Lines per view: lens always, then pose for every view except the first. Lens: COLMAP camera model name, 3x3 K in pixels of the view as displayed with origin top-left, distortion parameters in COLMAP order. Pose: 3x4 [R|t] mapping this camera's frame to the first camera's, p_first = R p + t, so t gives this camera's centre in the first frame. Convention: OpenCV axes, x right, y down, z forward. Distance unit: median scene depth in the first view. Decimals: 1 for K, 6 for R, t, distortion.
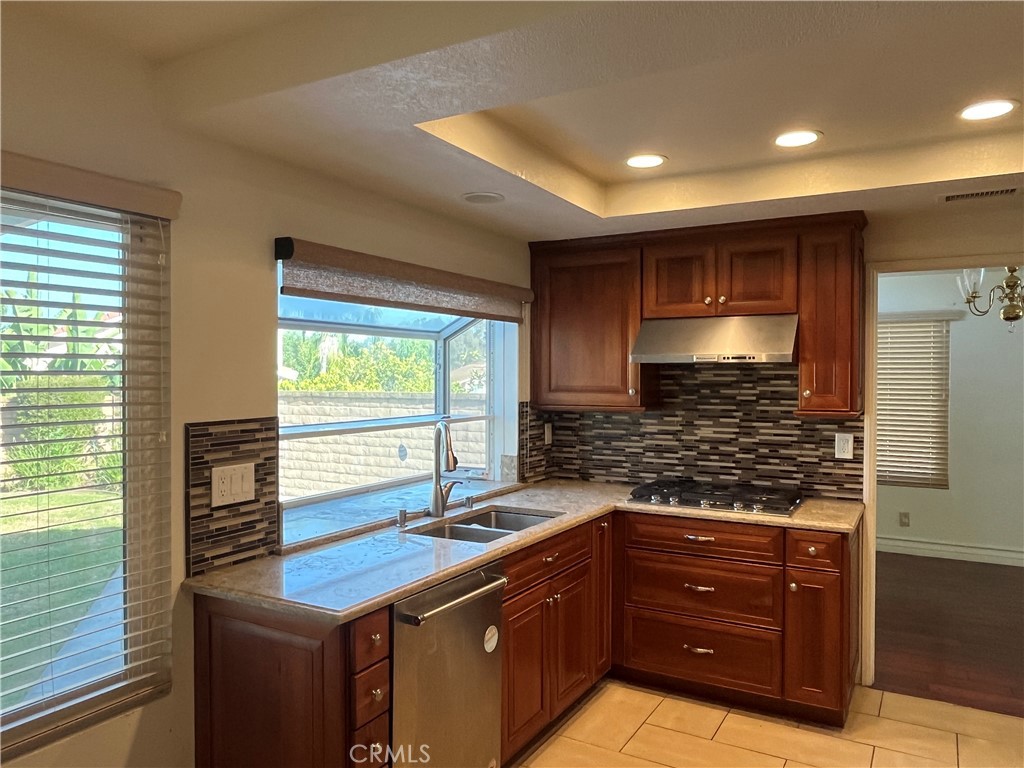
lens RADIAL K [[731.4, 0, 512.9], [0, 731.4, 382.1], [0, 0, 1]] dist [-0.003309, -0.002992]
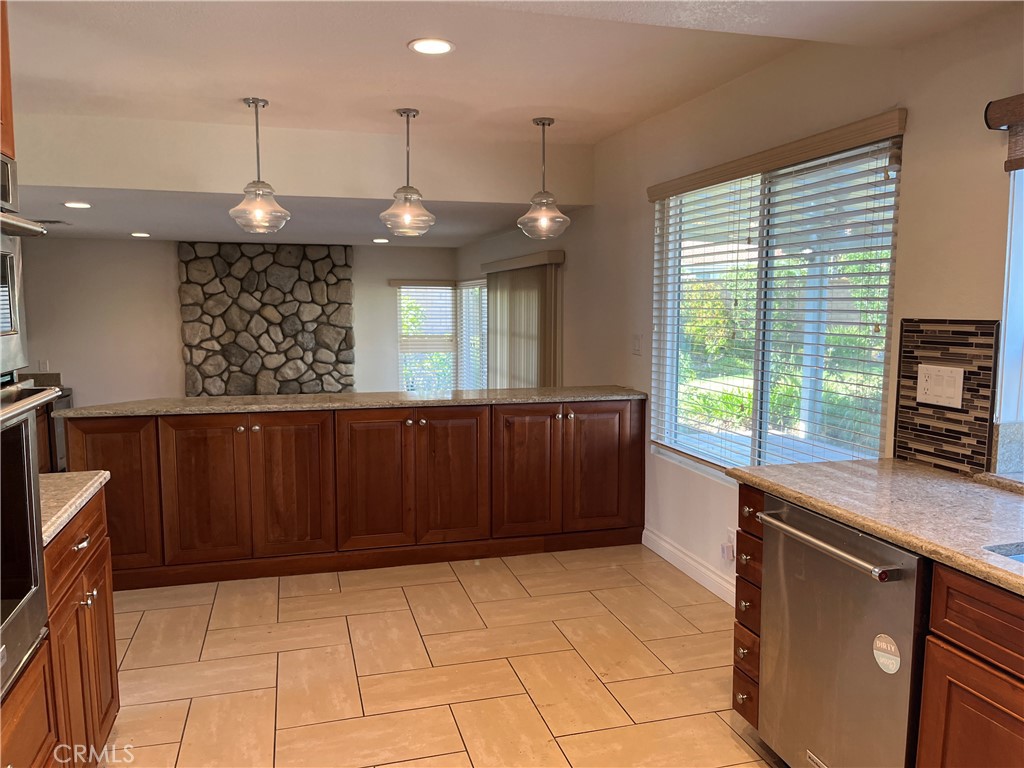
lens RADIAL K [[775.0, 0, 523.4], [0, 775.0, 401.8], [0, 0, 1]] dist [0.004911, -0.001802]
pose [[-0.693434, 0.087932, -0.715134, 0.745998], [-0.011645, 0.991028, 0.133147, 0.029534], [0.720426, 0.100657, -0.686189, 1.312580]]
